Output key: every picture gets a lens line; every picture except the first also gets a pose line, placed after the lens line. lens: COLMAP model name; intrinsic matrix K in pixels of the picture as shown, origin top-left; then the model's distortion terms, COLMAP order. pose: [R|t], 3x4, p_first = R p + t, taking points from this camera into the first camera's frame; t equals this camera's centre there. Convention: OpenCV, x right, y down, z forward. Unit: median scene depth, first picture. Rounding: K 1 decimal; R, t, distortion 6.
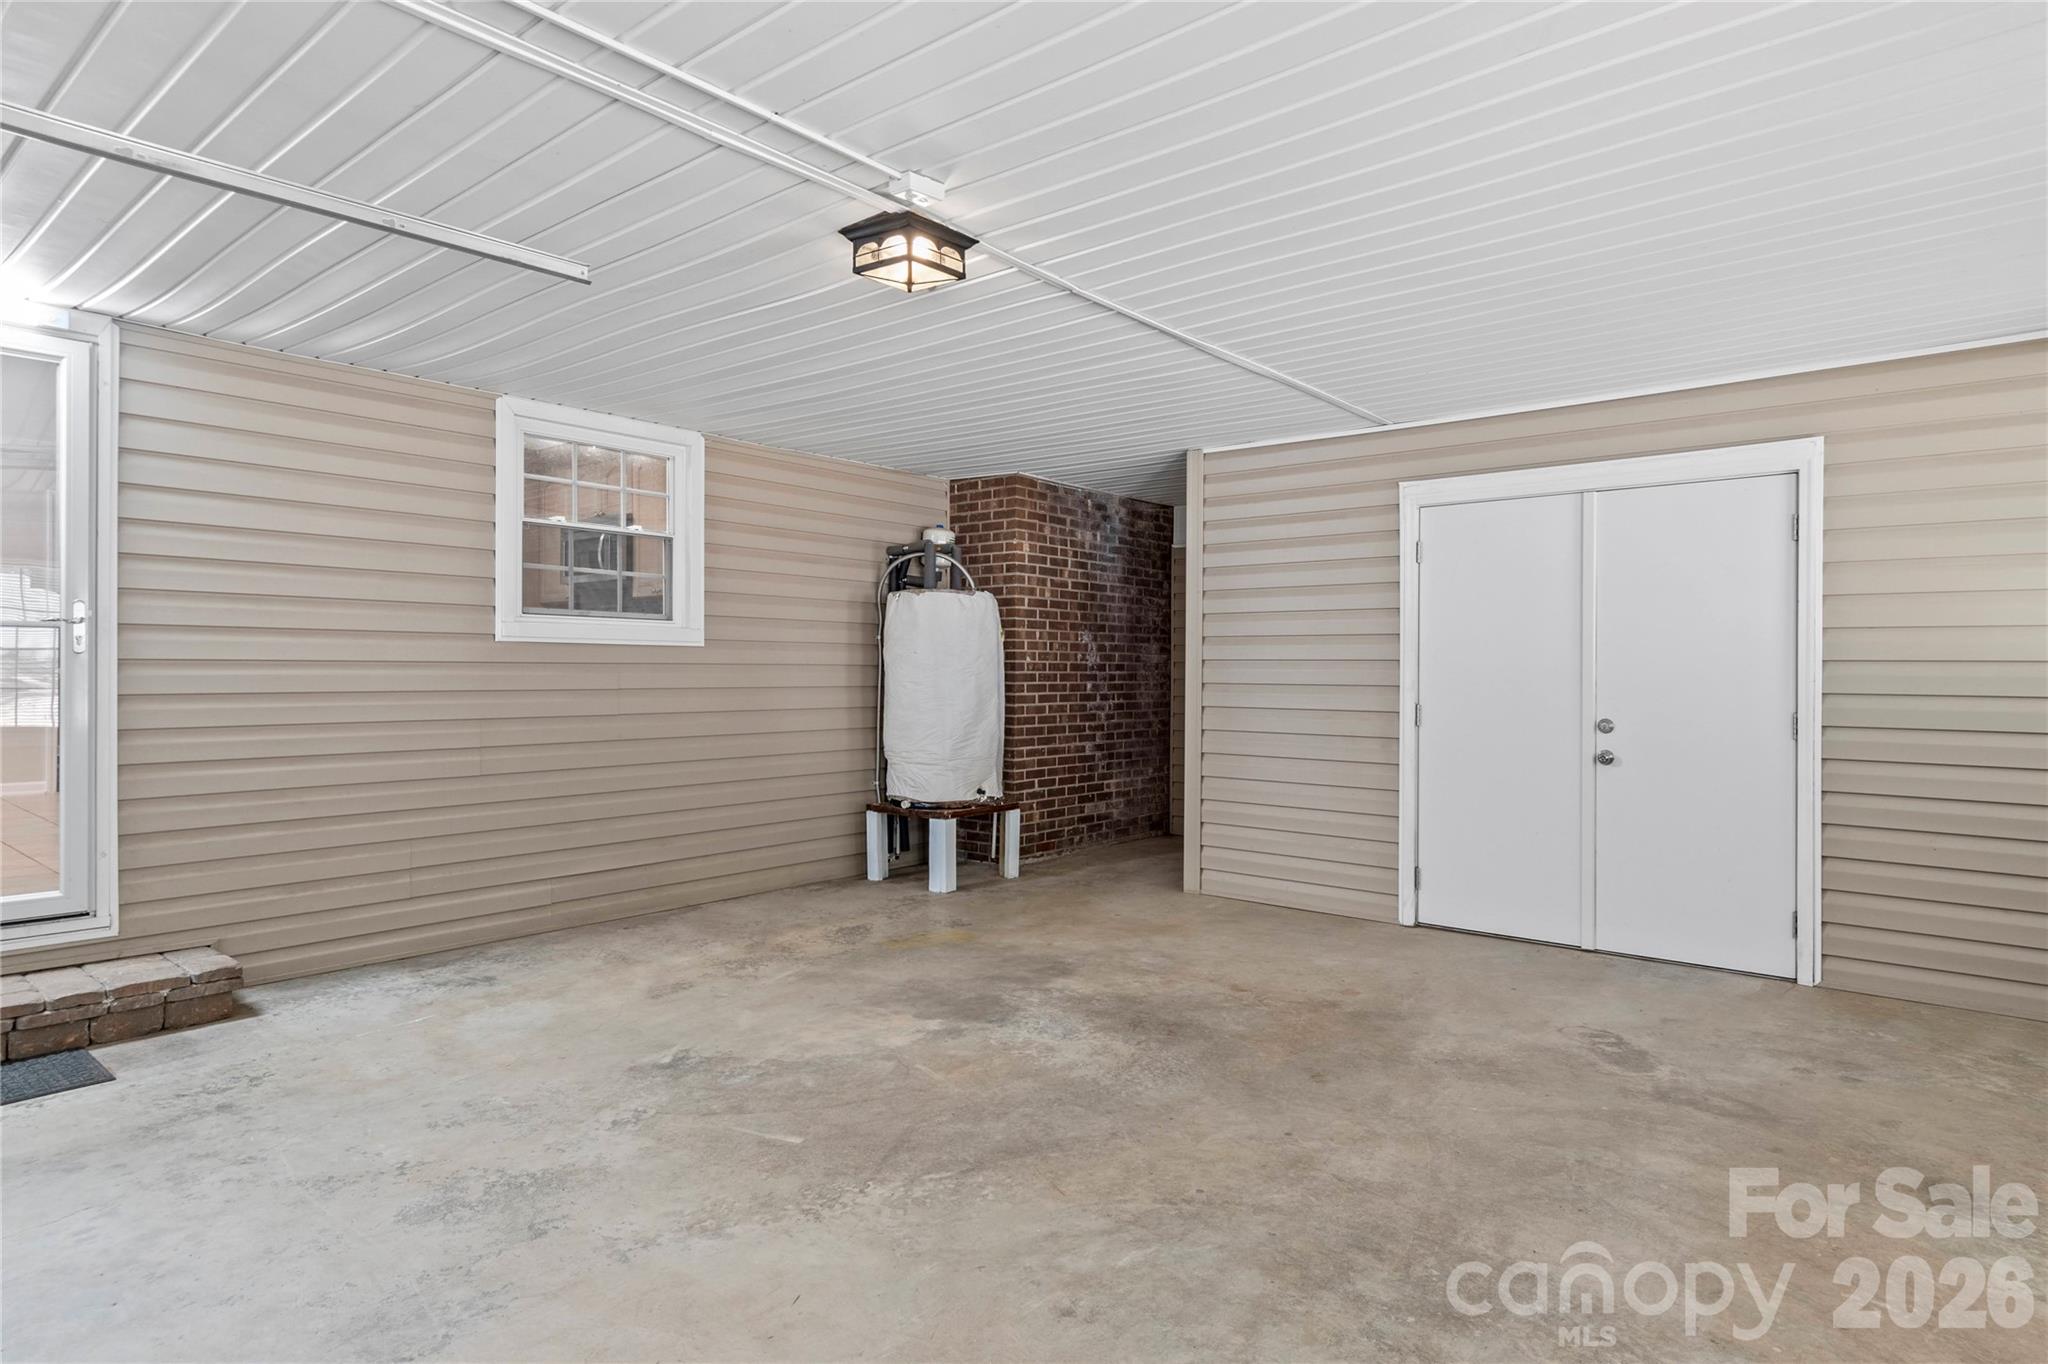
lens RADIAL K [[1150.6, 0, 1022.4], [0, 1150.6, 679.9], [0, 0, 1]] dist [0.002994, -0.000274]
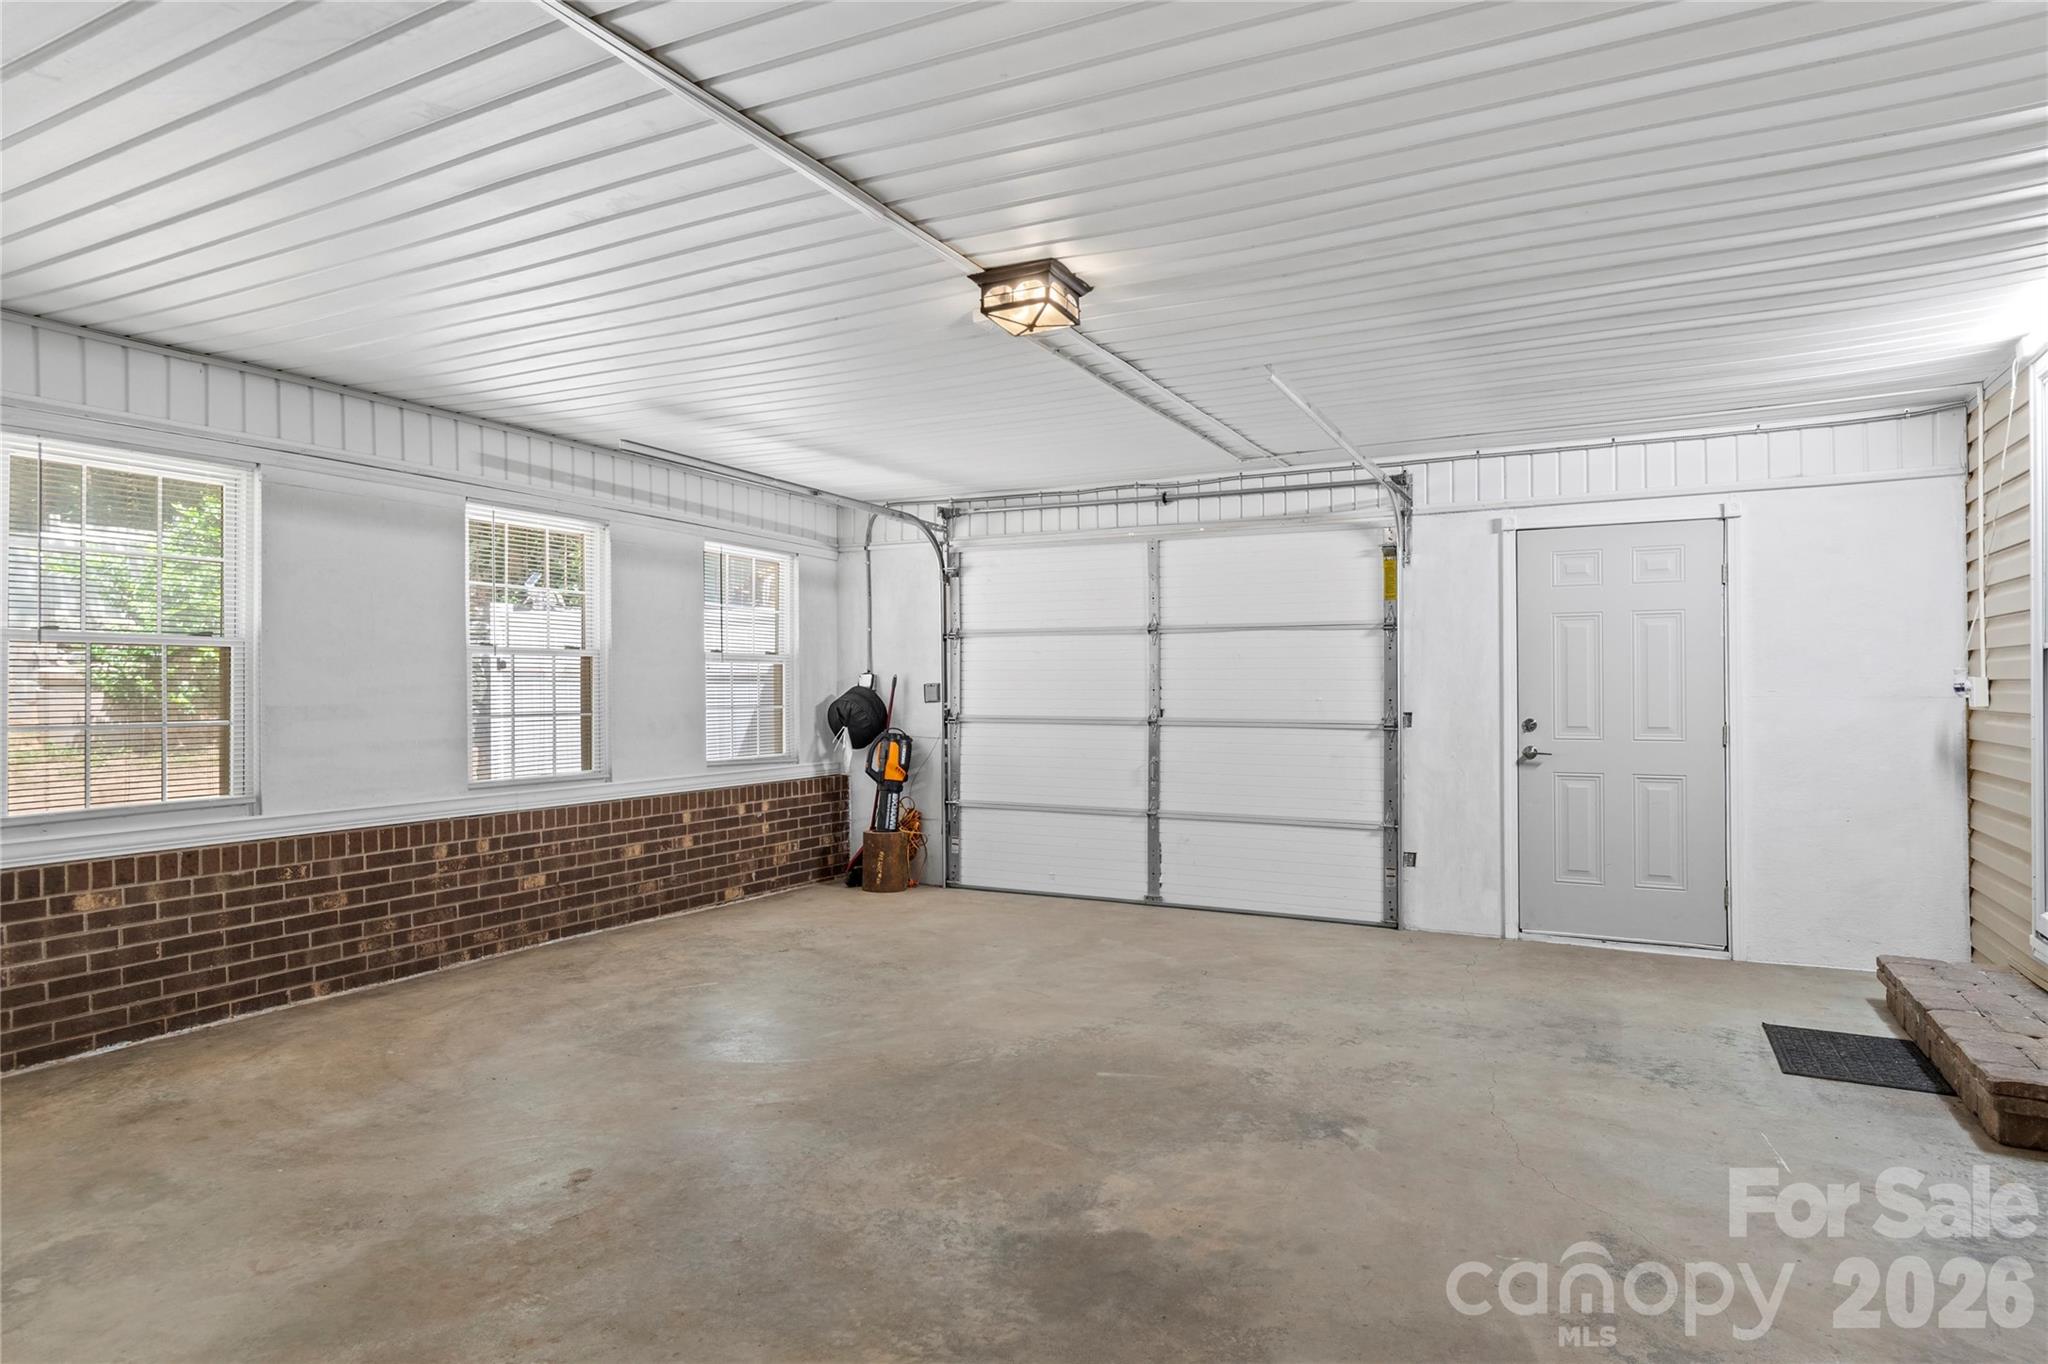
lens RADIAL K [[1150.6, 0, 1024.8], [0, 1150.6, 678.4], [0, 0, 1]] dist [0.002994, -0.000274]
pose [[-0.976595, -0.005352, -0.215021, 0.126862], [-0.005291, 0.999986, -0.000857, -0.012916], [0.215023, 0.000301, -0.976609, 1.885138]]
